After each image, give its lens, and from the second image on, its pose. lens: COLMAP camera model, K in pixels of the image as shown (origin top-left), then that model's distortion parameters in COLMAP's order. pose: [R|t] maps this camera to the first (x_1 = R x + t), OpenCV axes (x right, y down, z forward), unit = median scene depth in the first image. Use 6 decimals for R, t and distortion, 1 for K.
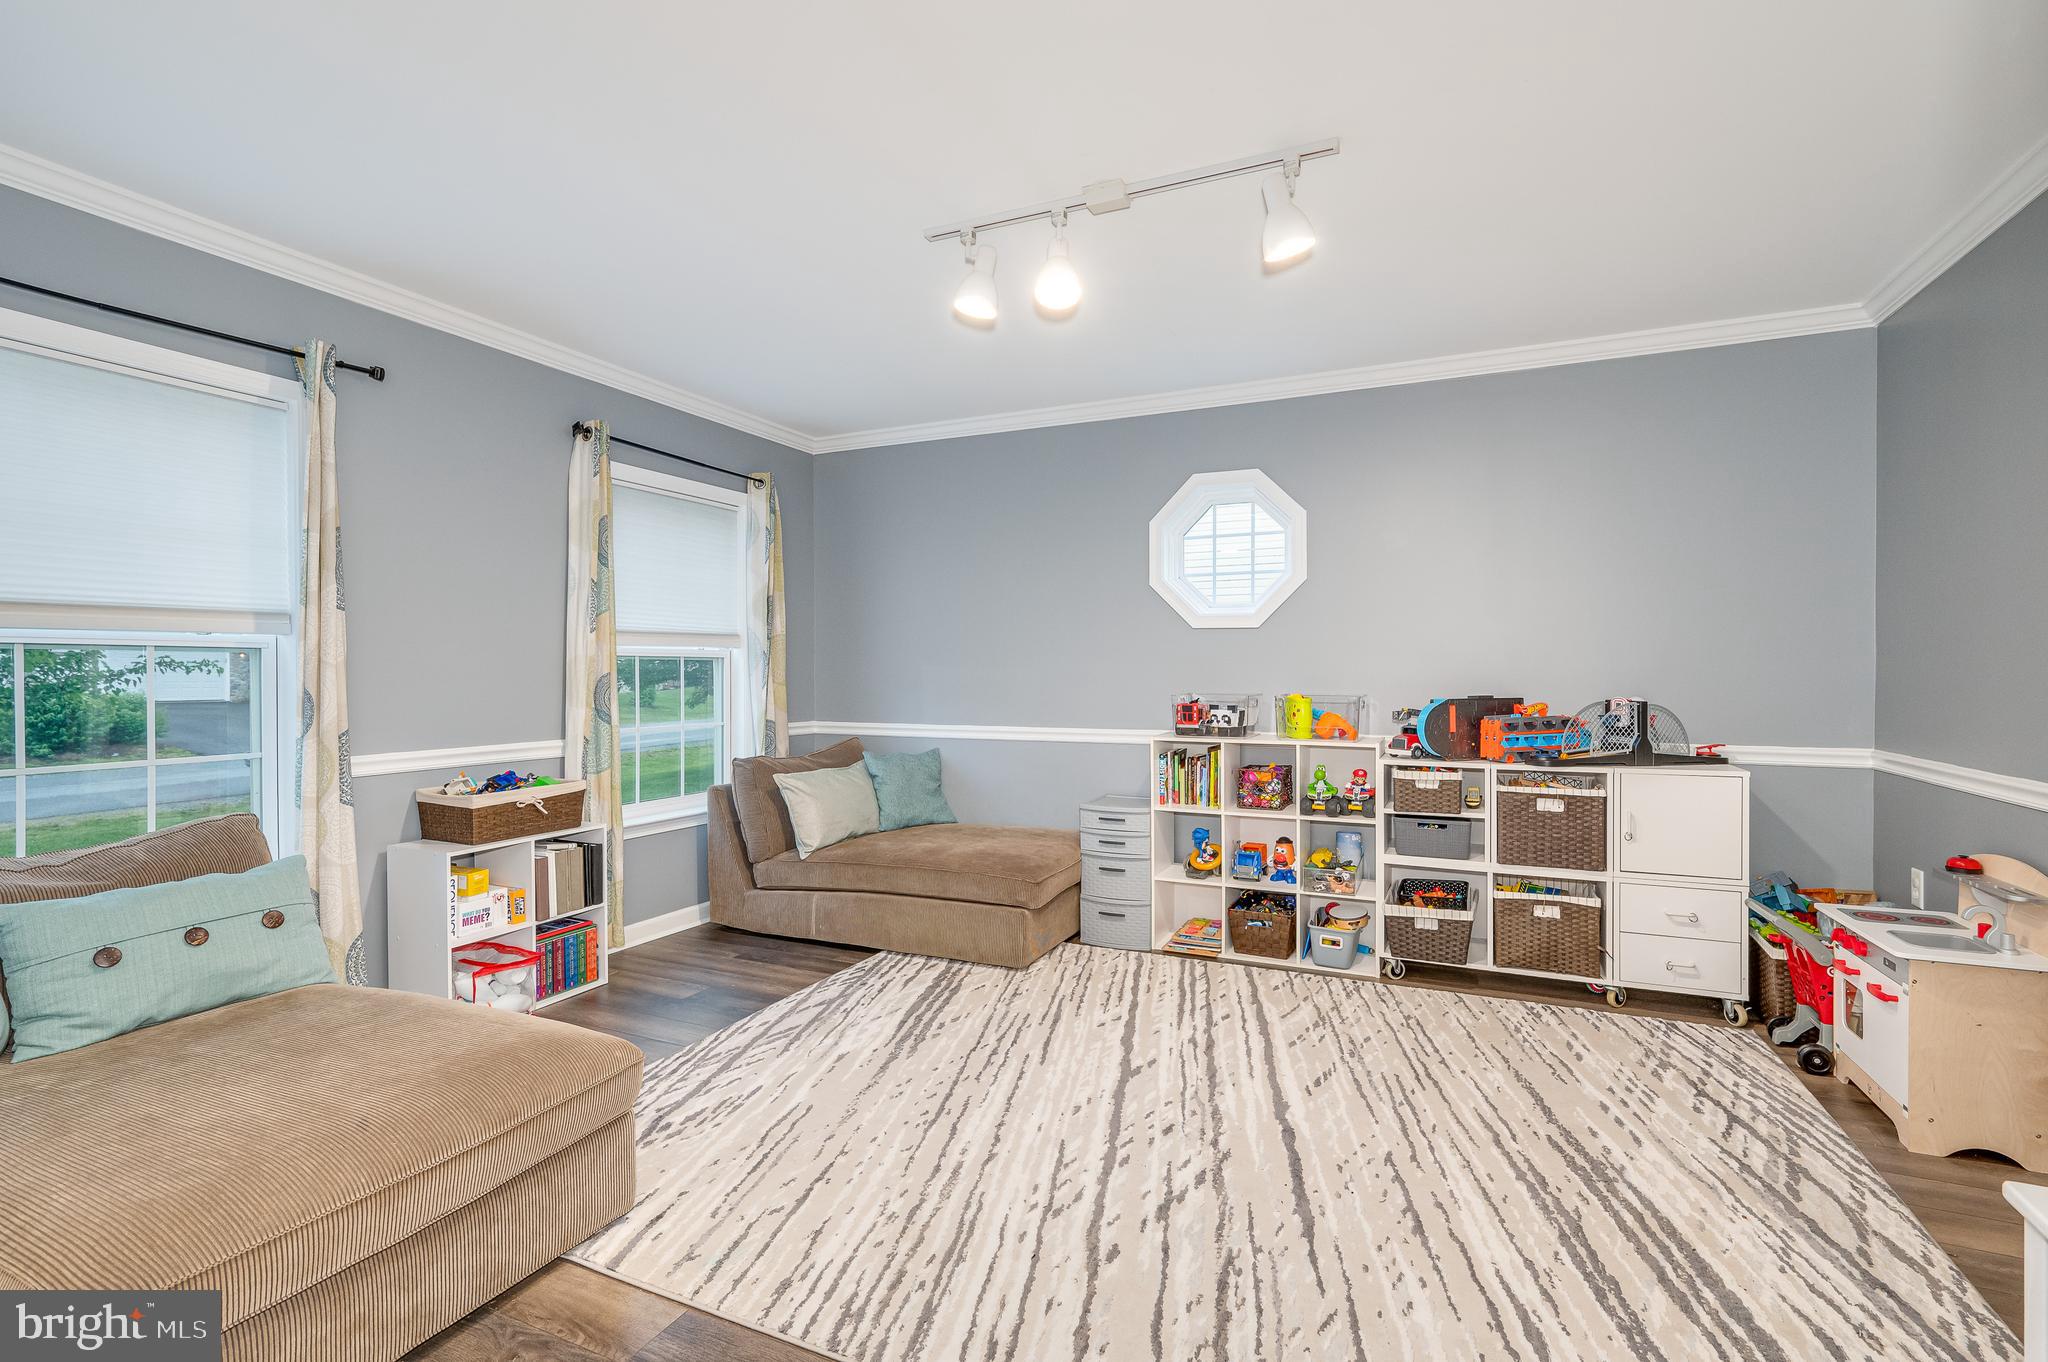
lens RADIAL K [[911.3, 0, 1036.3], [0, 911.3, 679.7], [0, 0, 1]] dist [-0.001435, 0.000578]
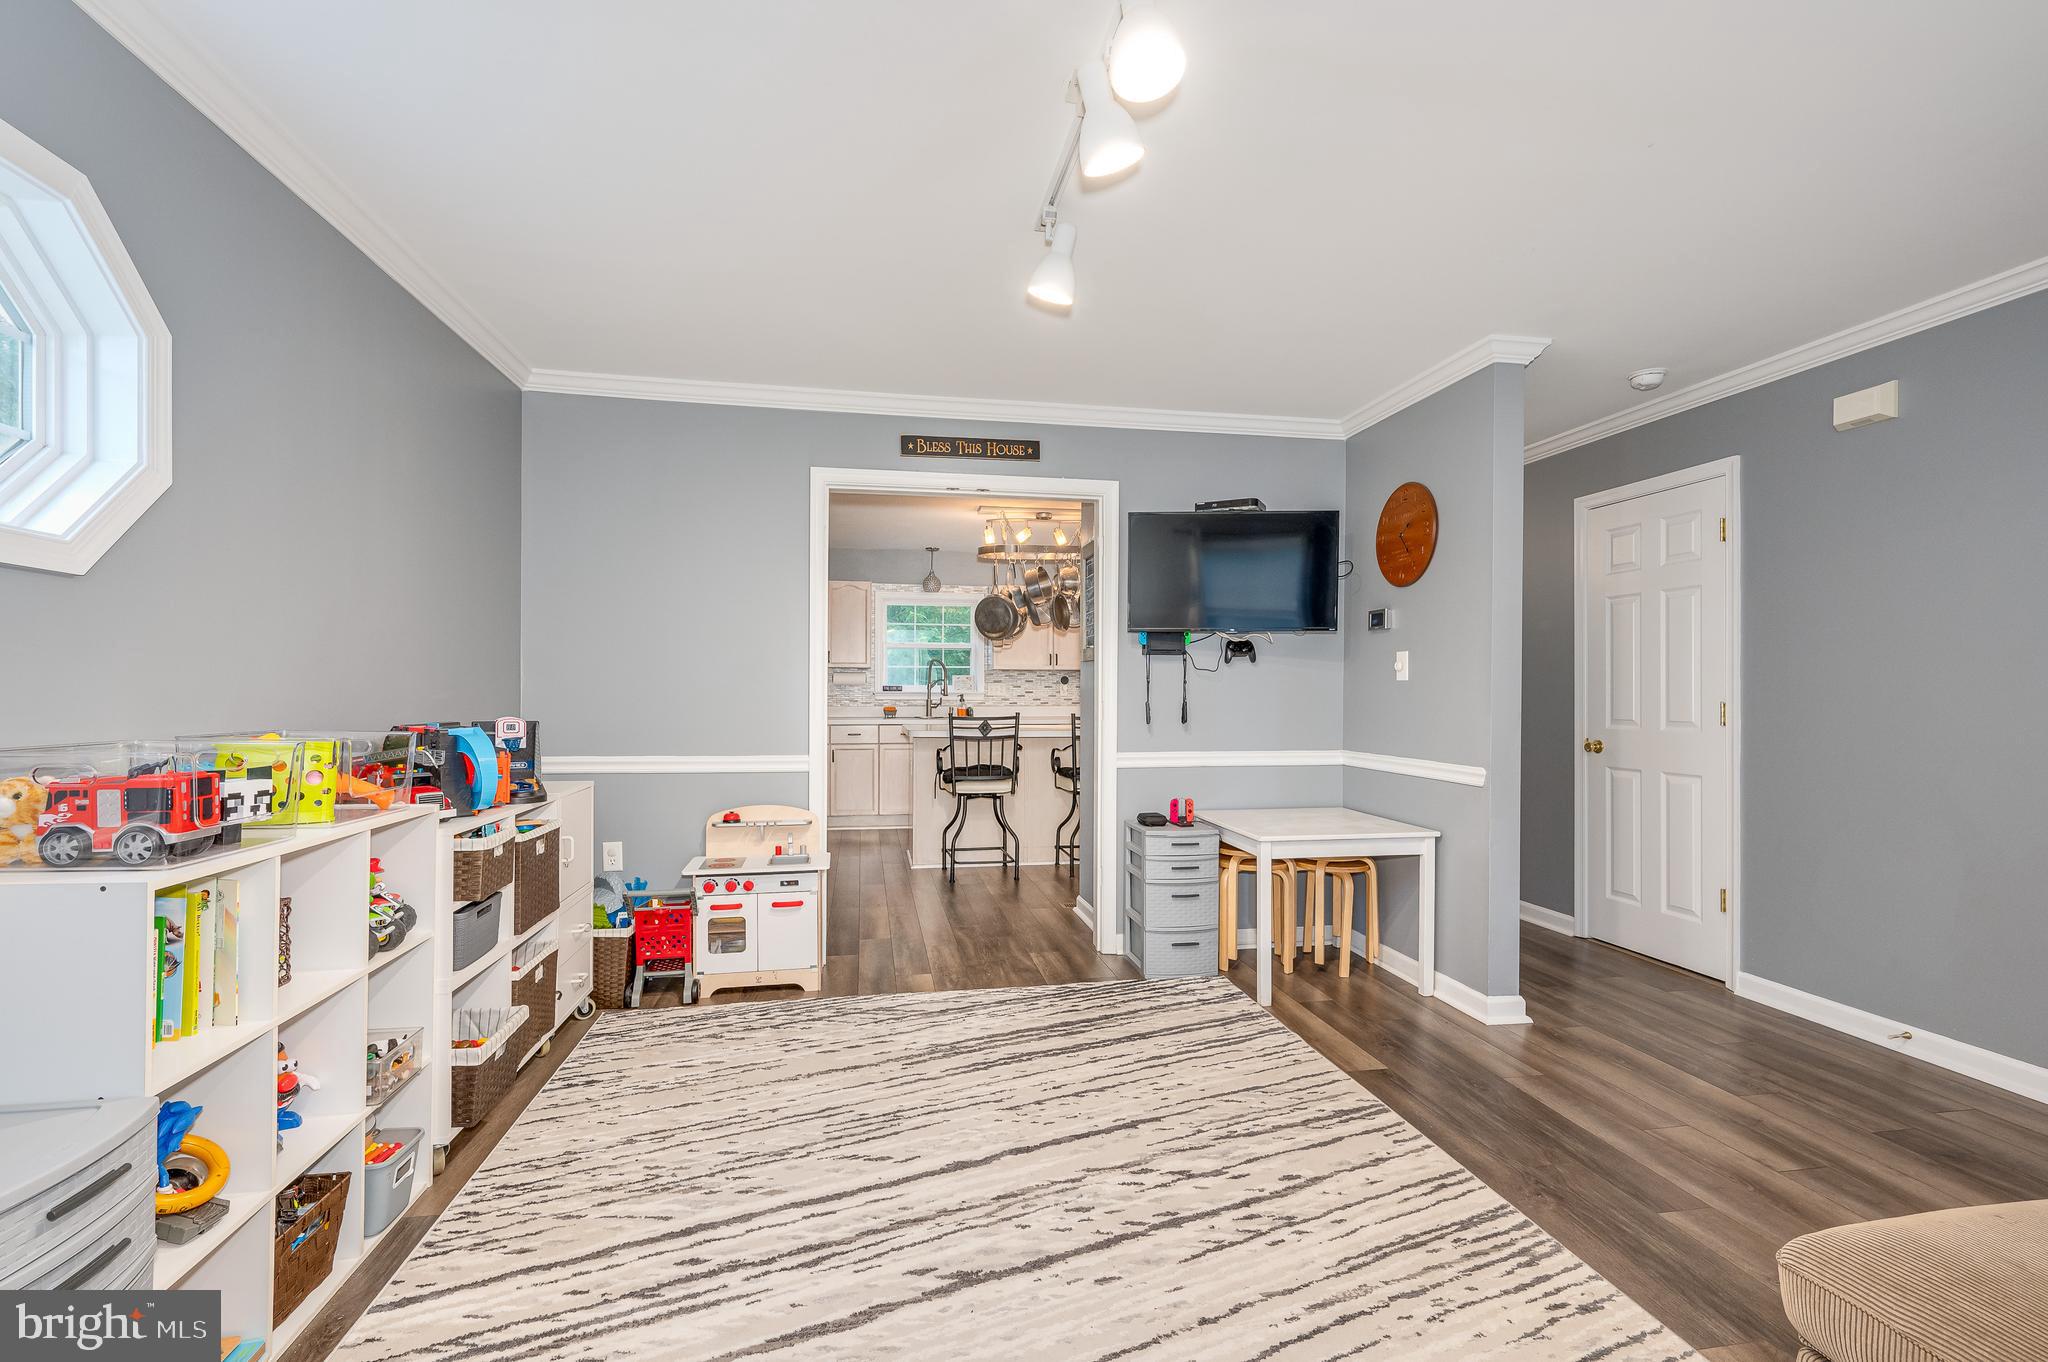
lens RADIAL K [[911.3, 0, 1042.7], [0, 911.3, 687.7], [0, 0, 1]] dist [-0.001435, 0.000578]
pose [[-0.576159, 0.001211, 0.817337, -0.687008], [-0.000647, 0.999998, -0.001937, -0.017057], [-0.817337, -0.001644, -0.576157, 1.888124]]
